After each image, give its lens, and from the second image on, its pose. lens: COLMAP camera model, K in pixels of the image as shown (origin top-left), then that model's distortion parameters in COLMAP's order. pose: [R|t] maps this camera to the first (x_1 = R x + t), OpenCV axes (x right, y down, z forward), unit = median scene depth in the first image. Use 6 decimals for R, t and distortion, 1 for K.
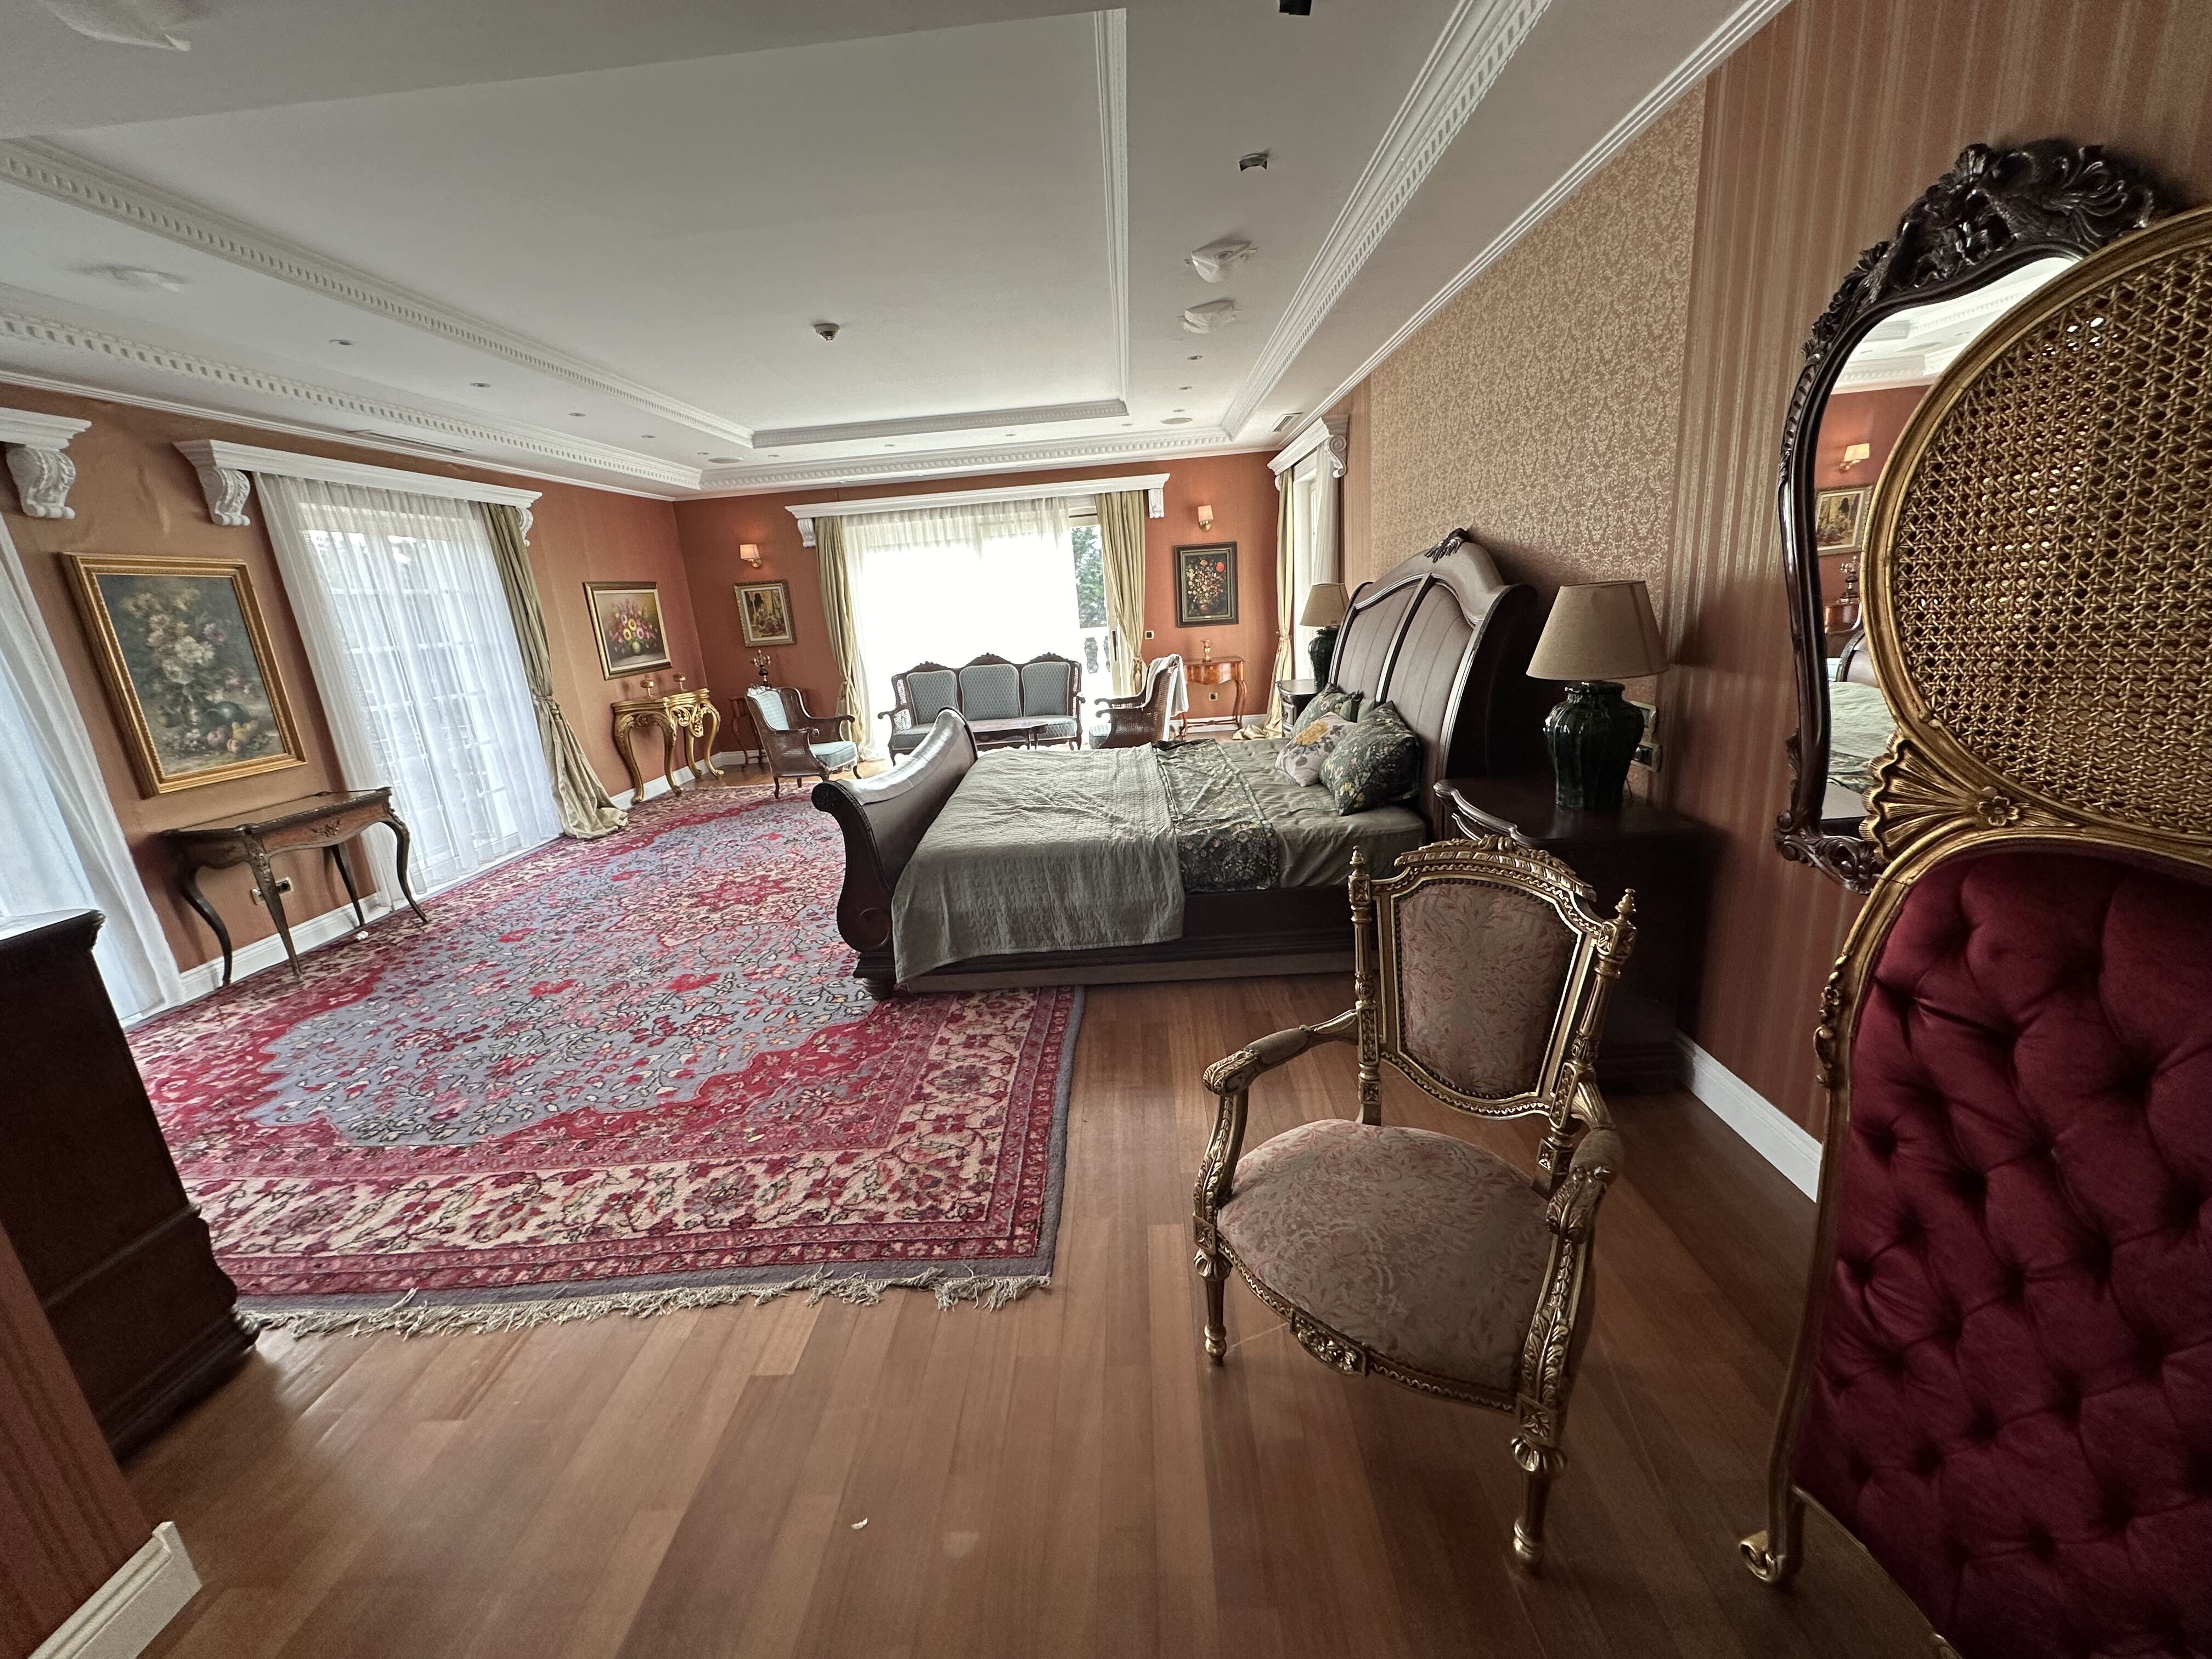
lens RADIAL K [[875.9, 0, 1102.7], [0, 875.9, 835.8], [0, 0, 1]] dist [-0.002625, 0.000565]
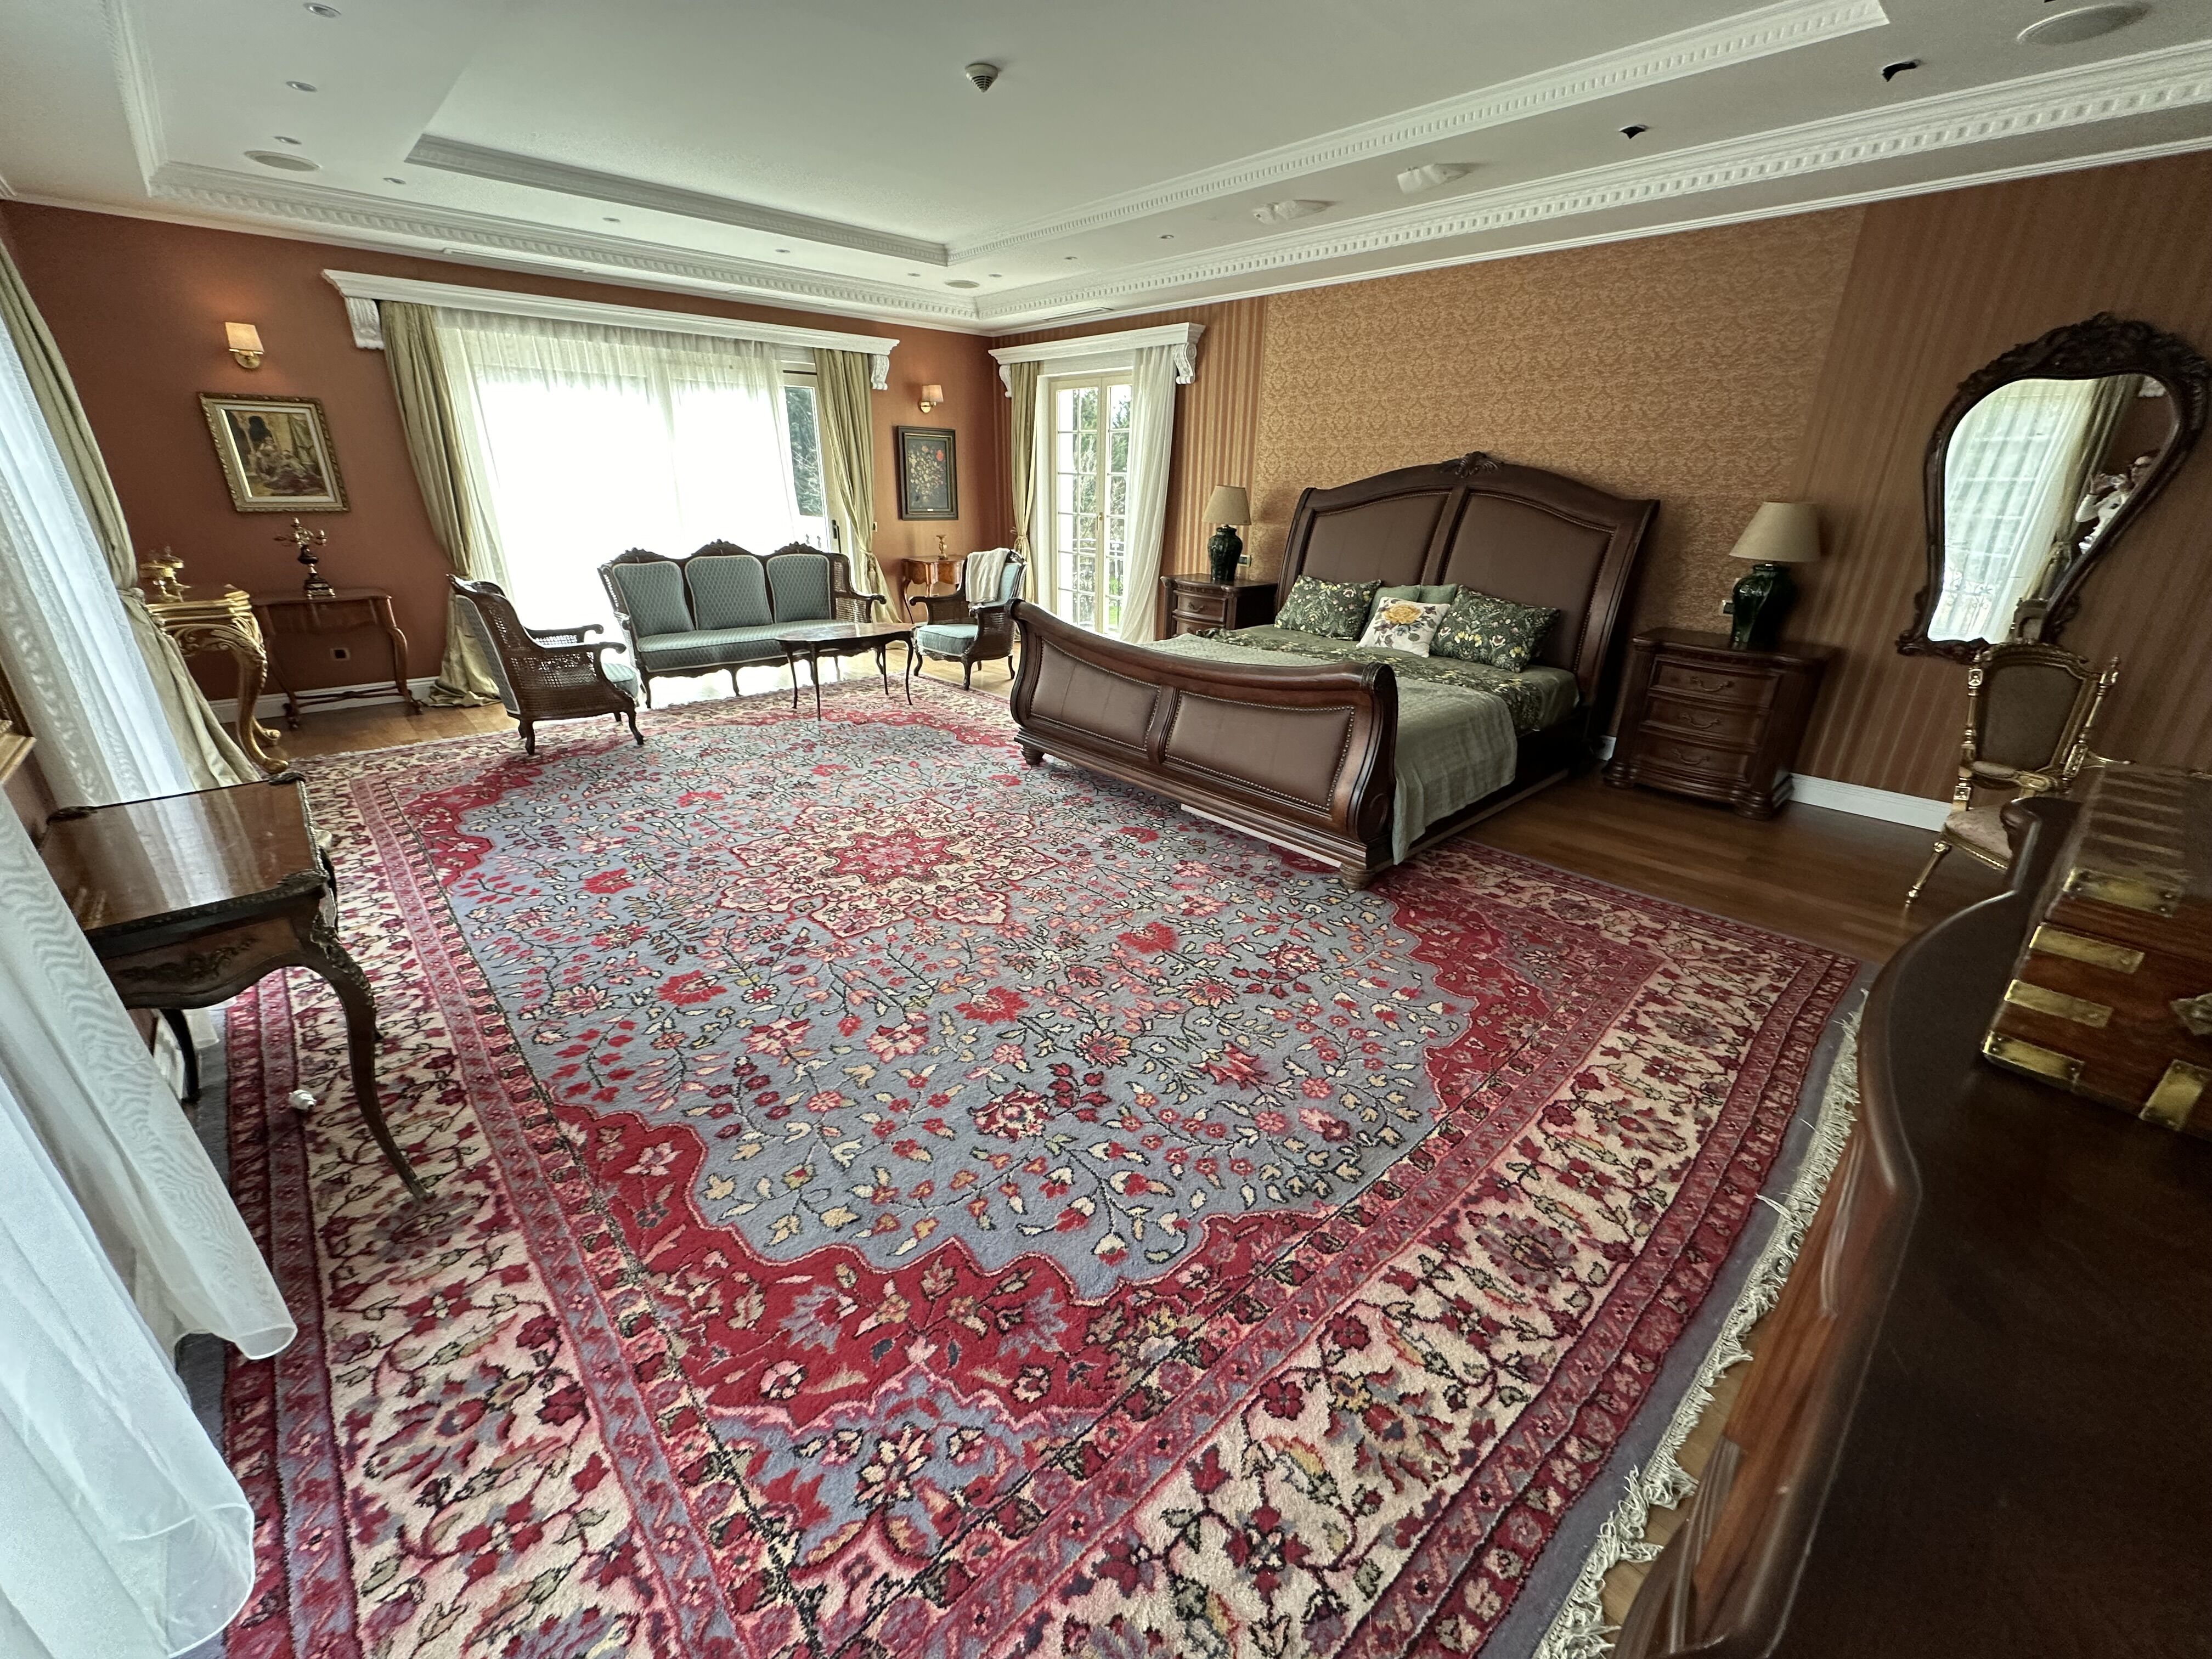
lens RADIAL K [[875.9, 0, 1102.7], [0, 875.9, 835.8], [0, 0, 1]] dist [-0.002625, 0.000565]
pose [[0.704769, -0.188854, 0.683839, -1.022451], [0.125561, 0.981905, 0.141765, -0.043438], [-0.698237, -0.014048, 0.715728, 0.457510]]
